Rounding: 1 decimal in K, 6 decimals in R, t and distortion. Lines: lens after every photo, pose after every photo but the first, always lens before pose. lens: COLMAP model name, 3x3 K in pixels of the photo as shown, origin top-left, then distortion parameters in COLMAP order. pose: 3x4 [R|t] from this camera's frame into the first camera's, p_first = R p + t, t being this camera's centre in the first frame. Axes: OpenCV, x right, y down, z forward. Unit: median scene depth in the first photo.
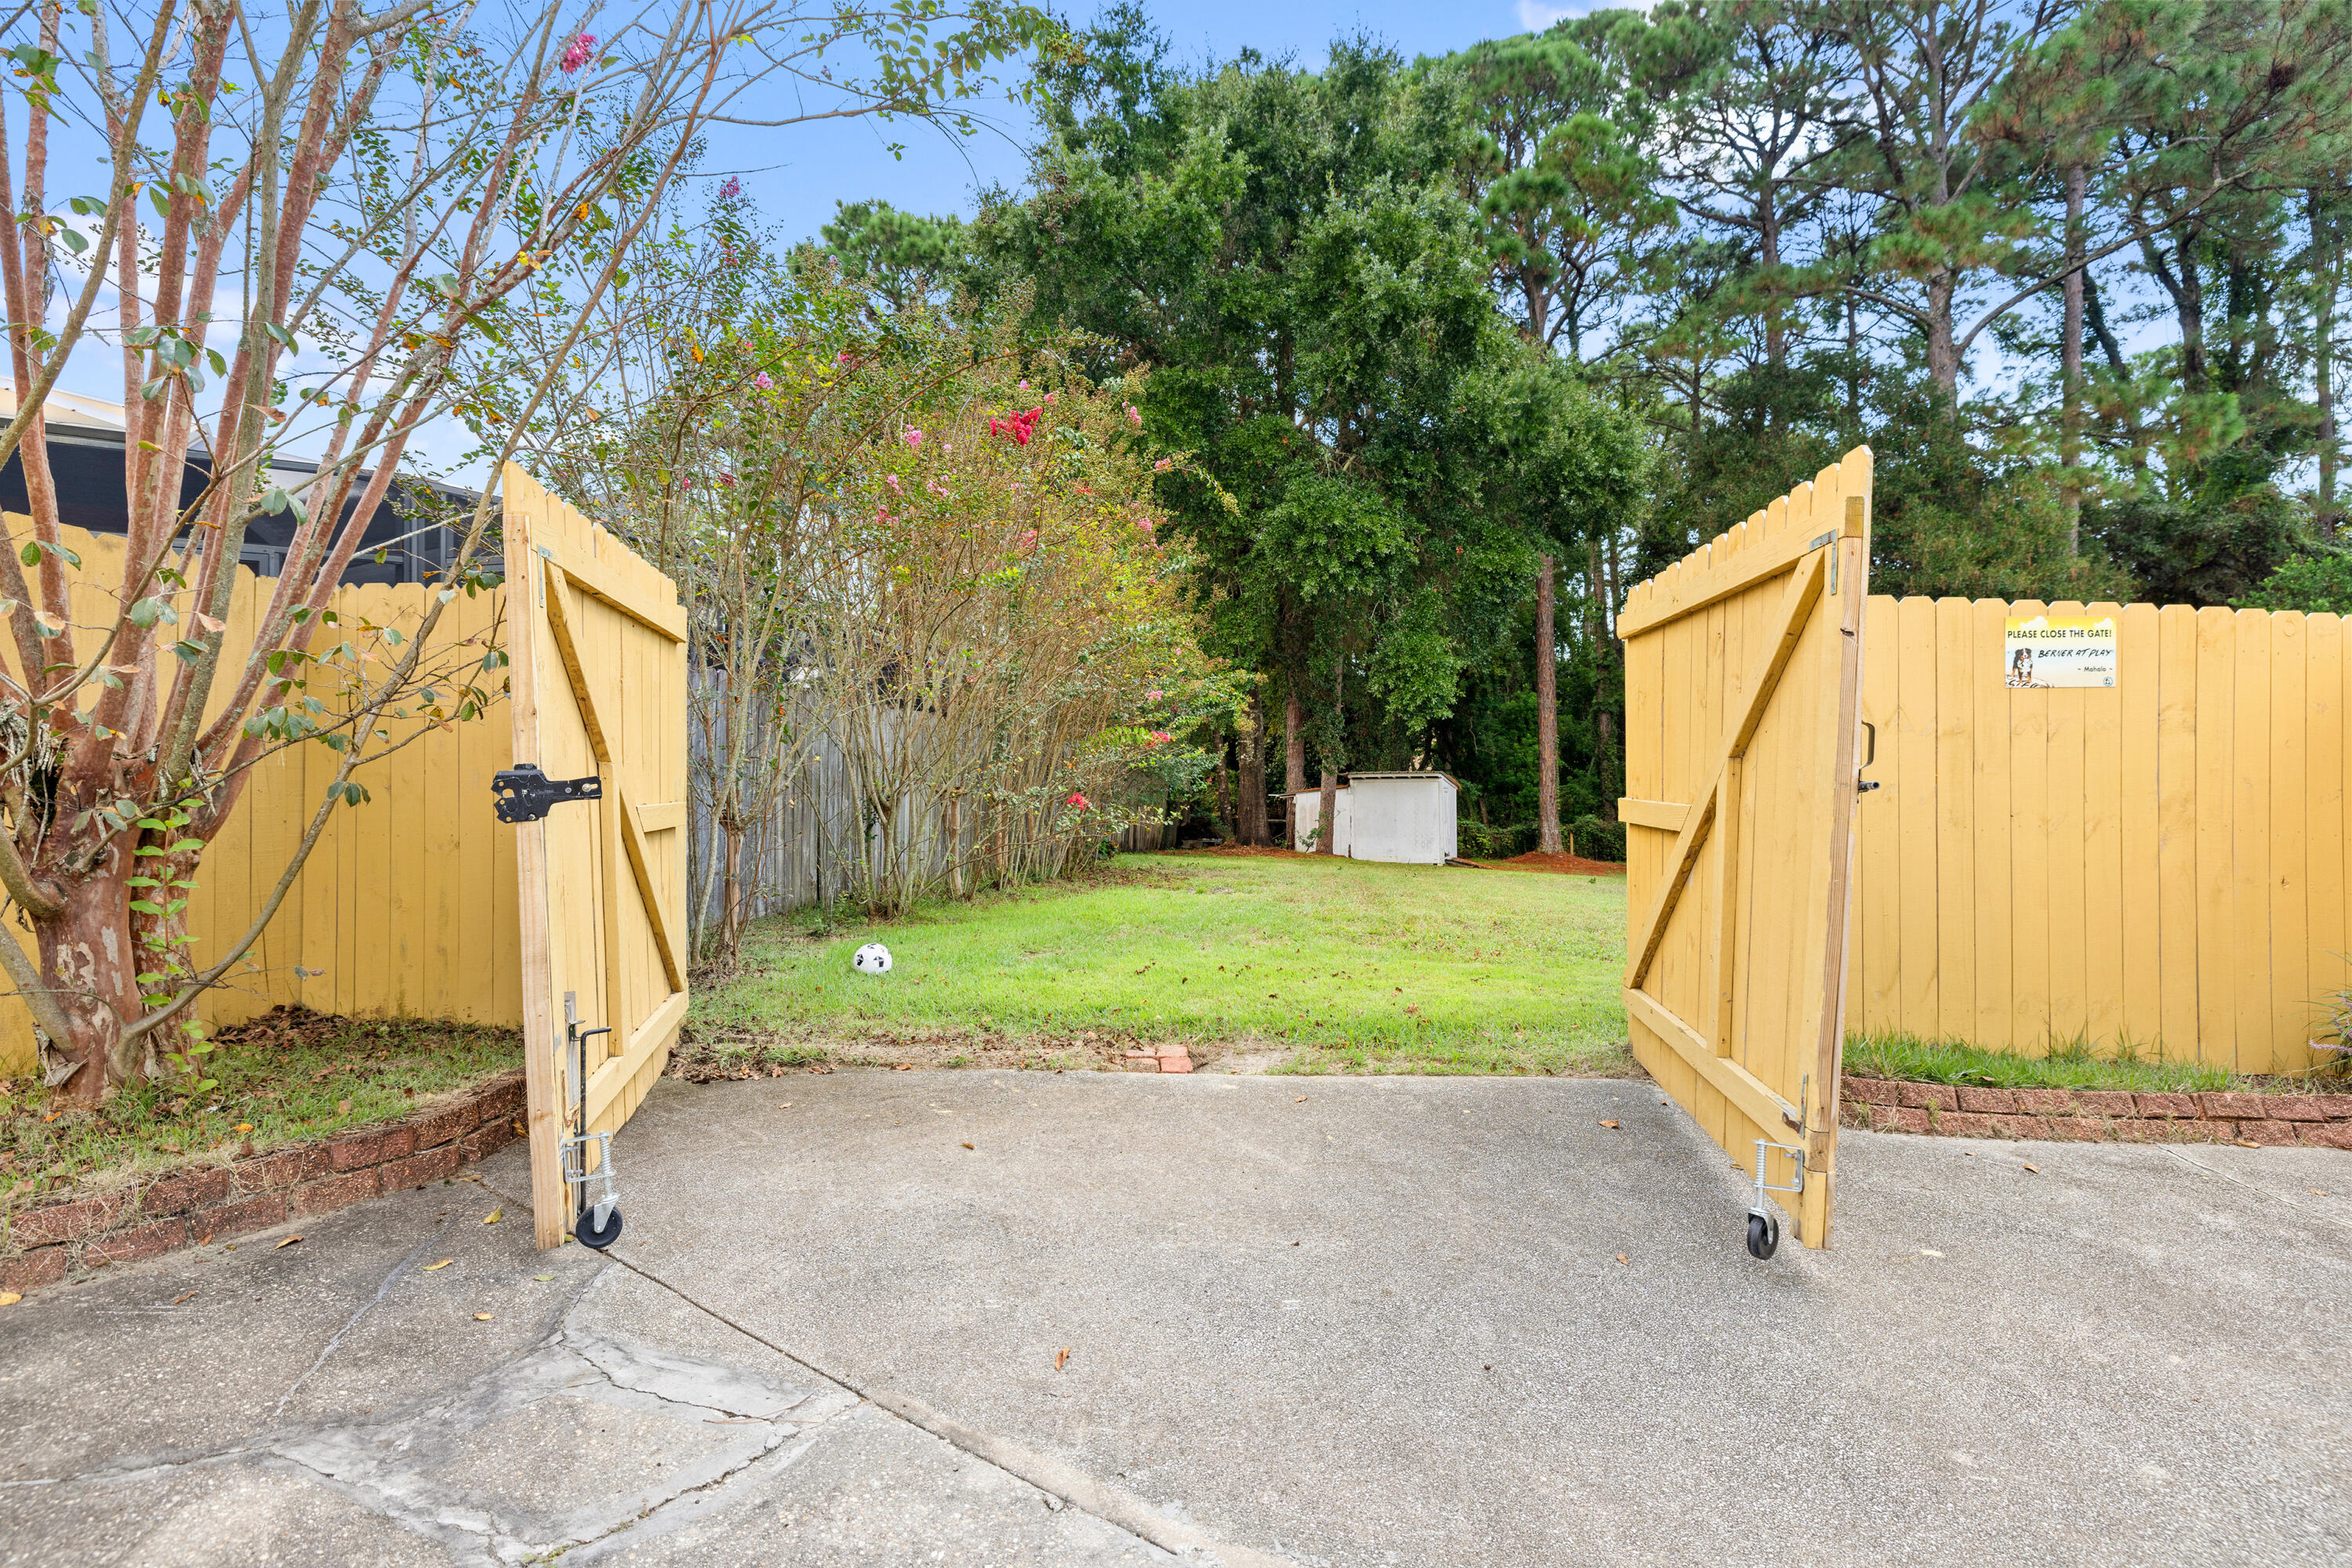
lens RADIAL K [[1114.2, 0, 1168.7], [0, 1114.2, 784.9], [0, 0, 1]] dist [-0.010759, 0.001367]
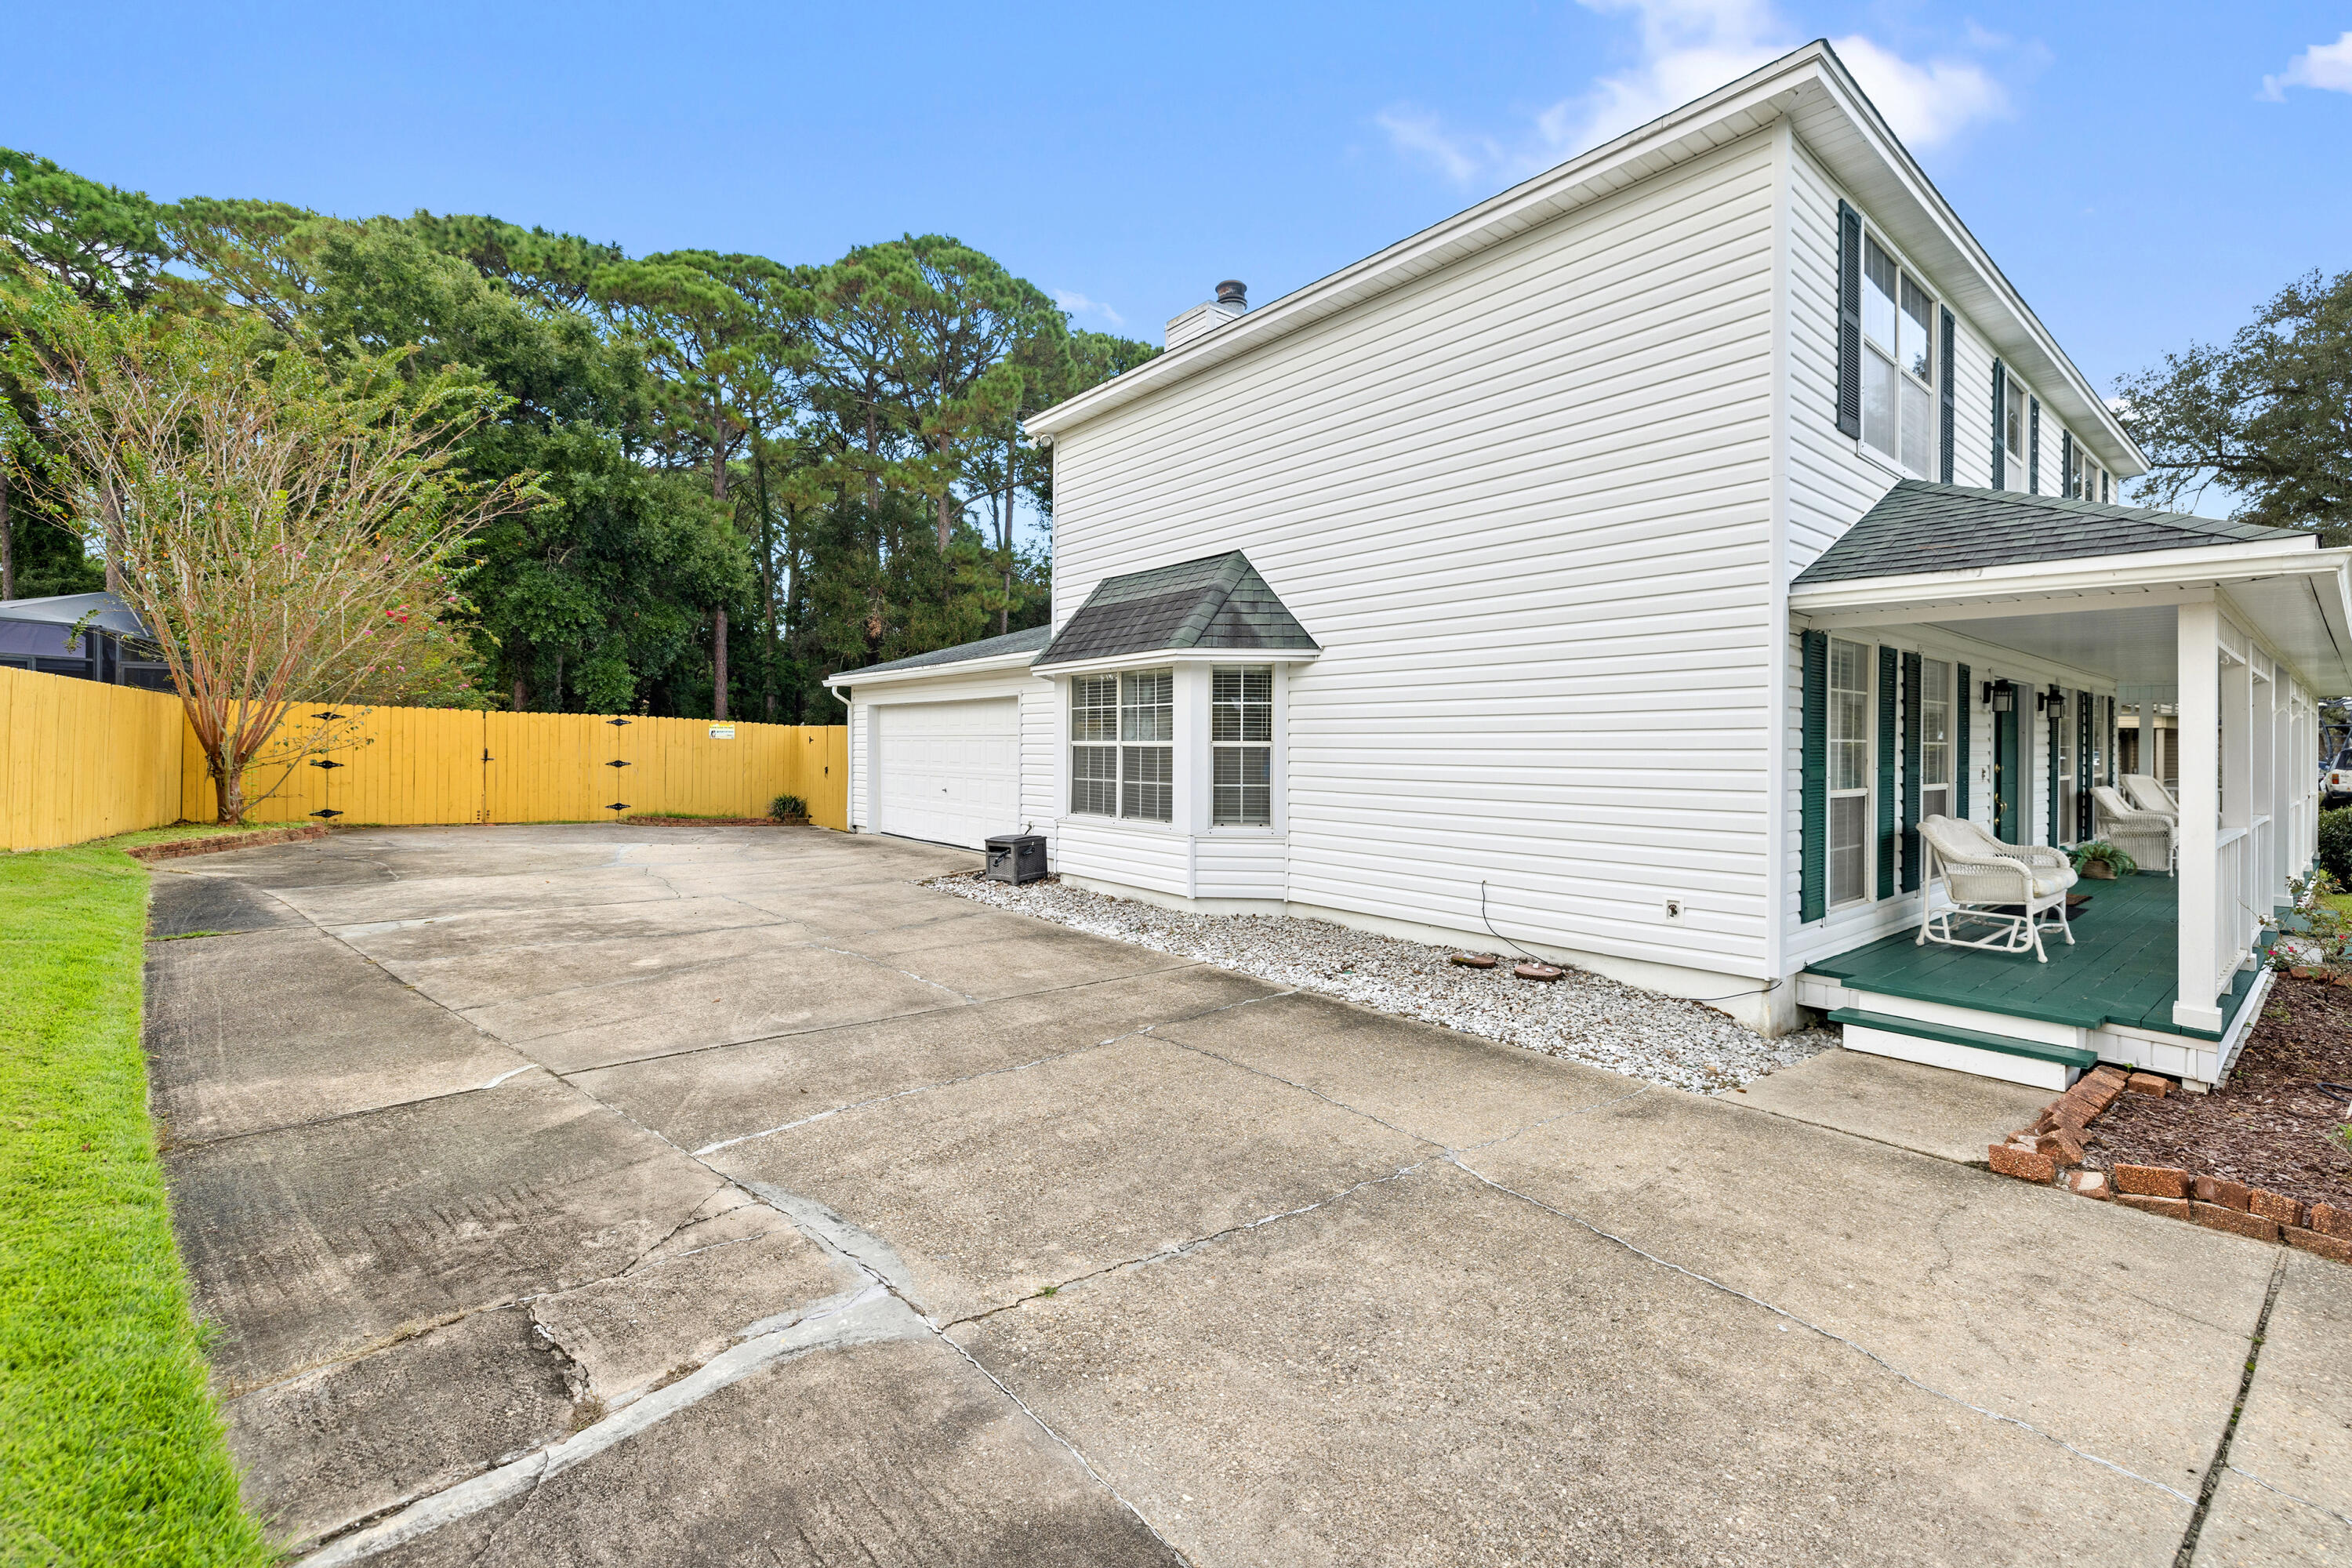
lens RADIAL K [[997.2, 0, 1200.5], [0, 997.2, 741.5], [0, 0, 1]] dist [0.001232, -0.000288]
pose [[0.756078, 0.016669, 0.654269, -0.076906], [-0.020947, 0.999780, -0.001265, -0.020316], [-0.654146, -0.012749, 0.756261, -0.632753]]
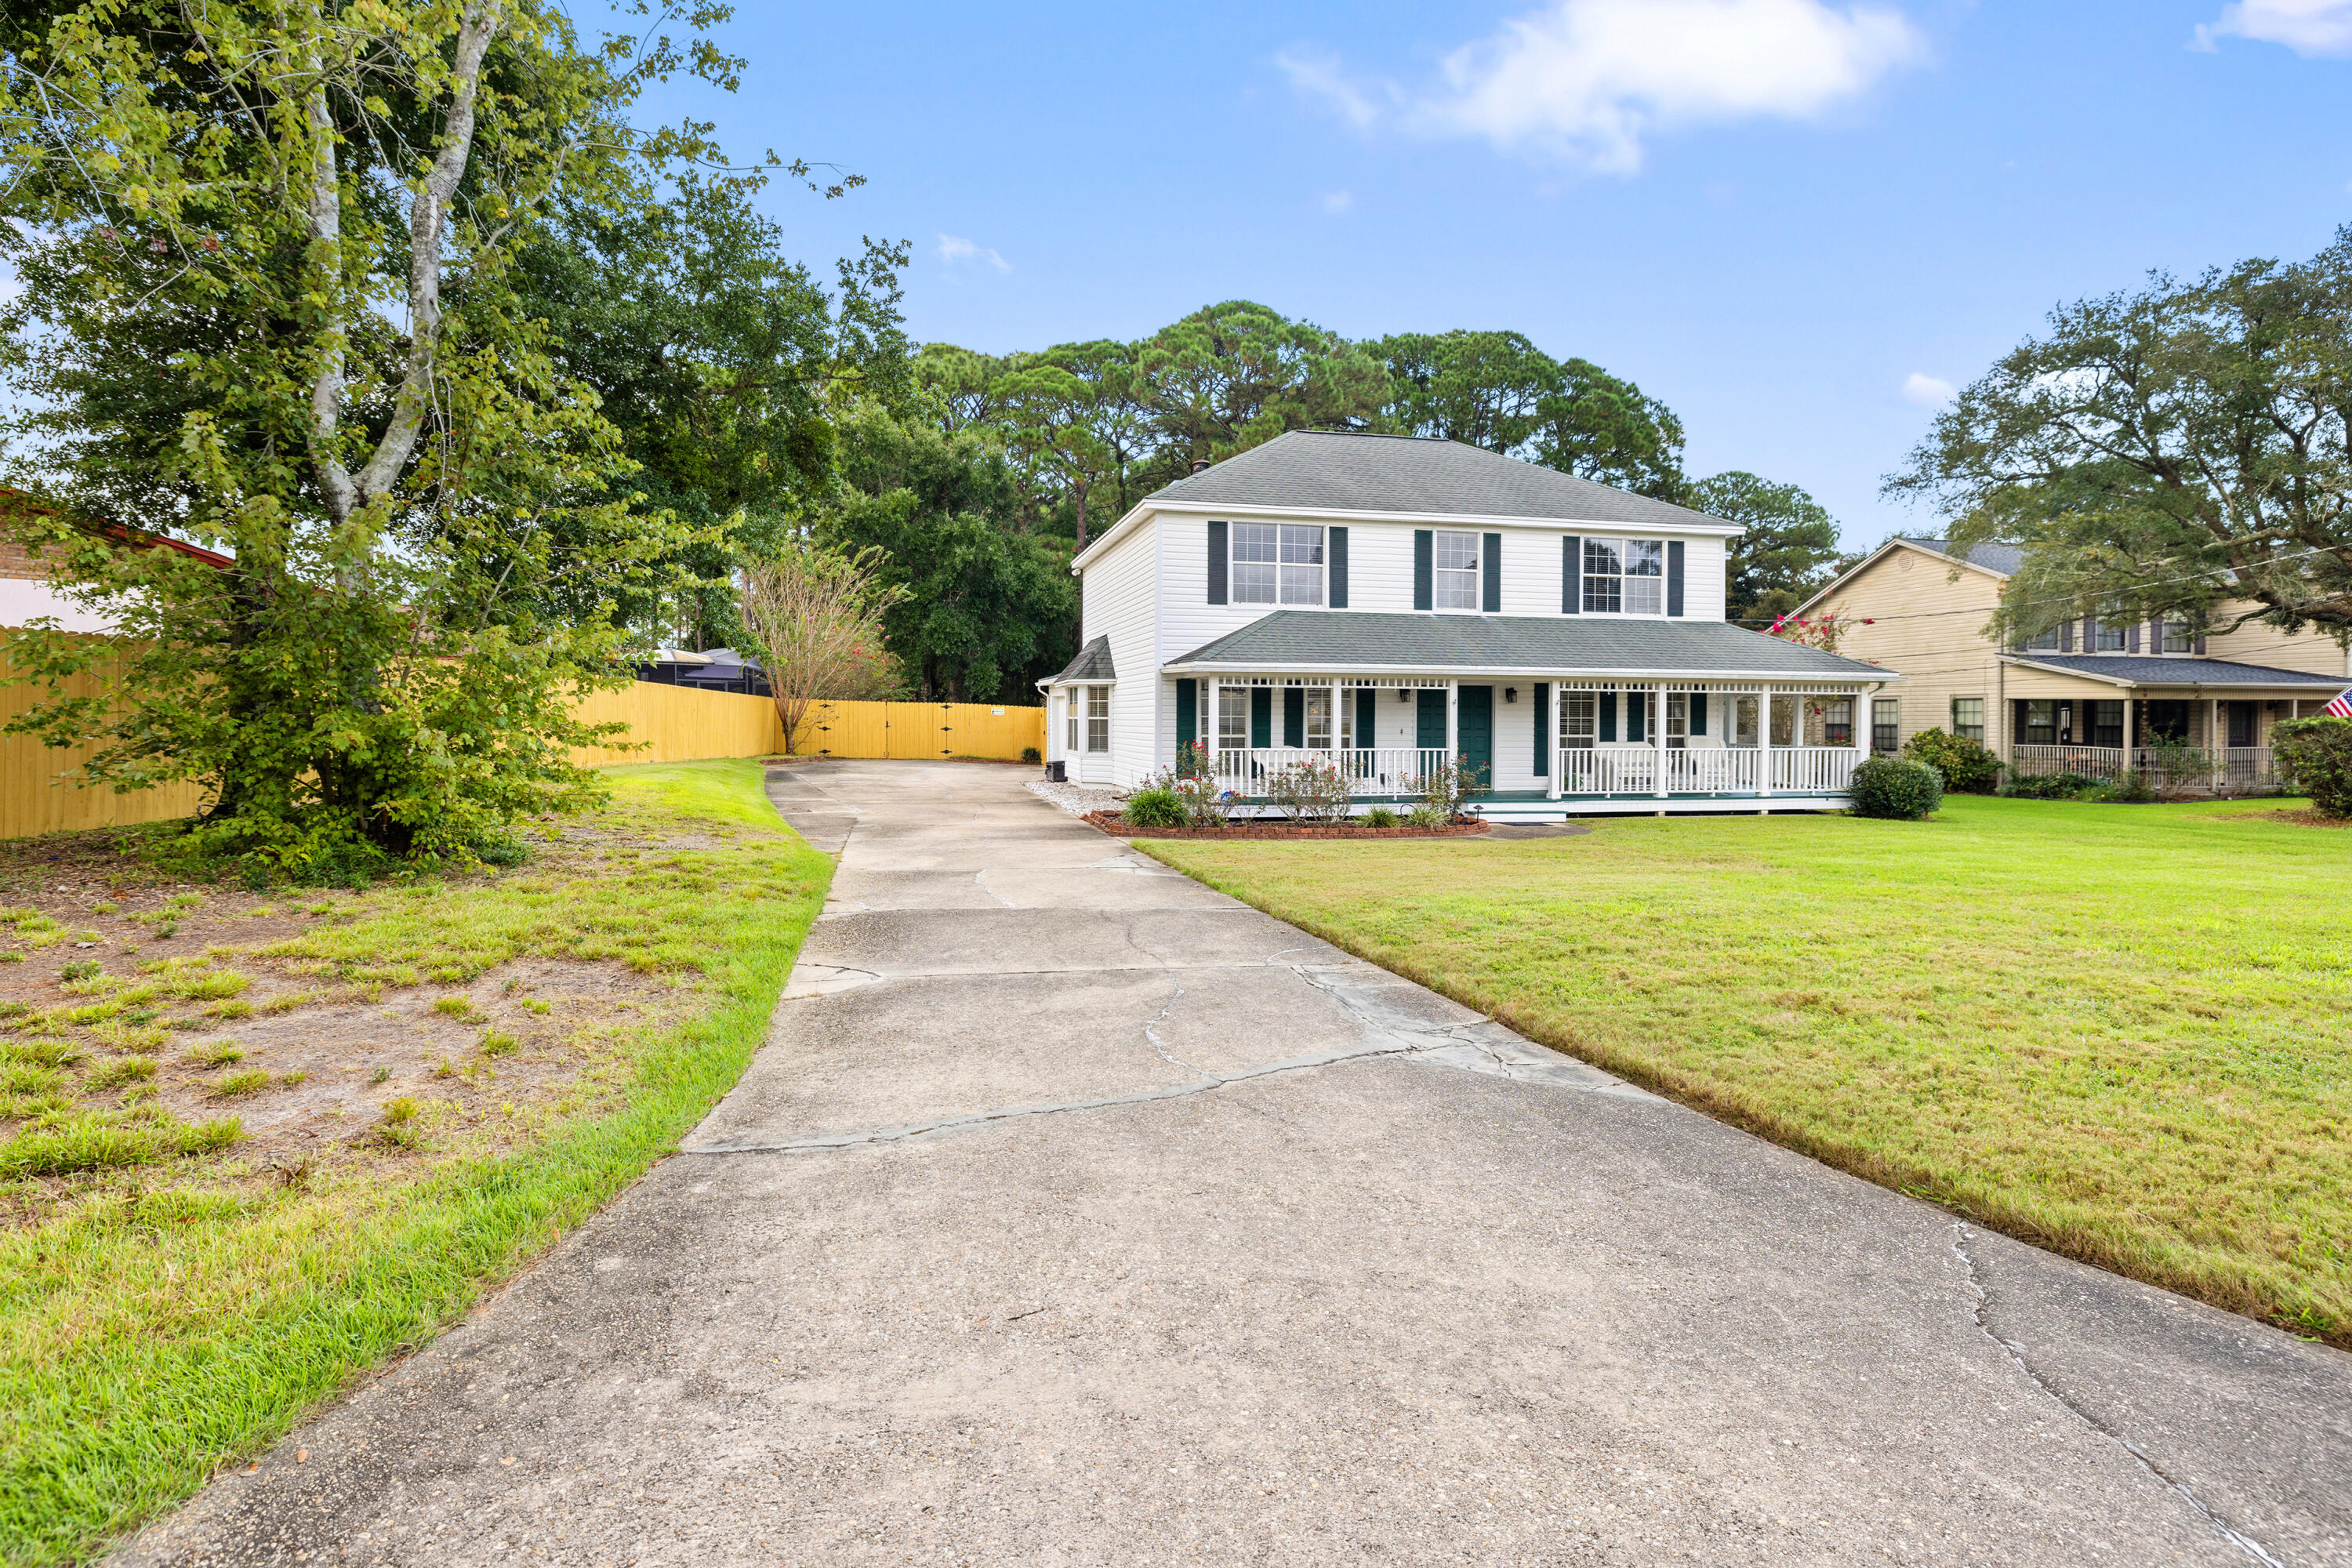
lens RADIAL K [[1151.2, 0, 1179.2], [0, 1151.2, 720.3], [0, 0, 1]] dist [0.000509, 0.000005]
pose [[0.968967, 0.008345, 0.247051, -0.003283], [-0.012213, 0.999826, 0.014126, -0.033616], [-0.246890, -0.016705, 0.968900, -1.404557]]
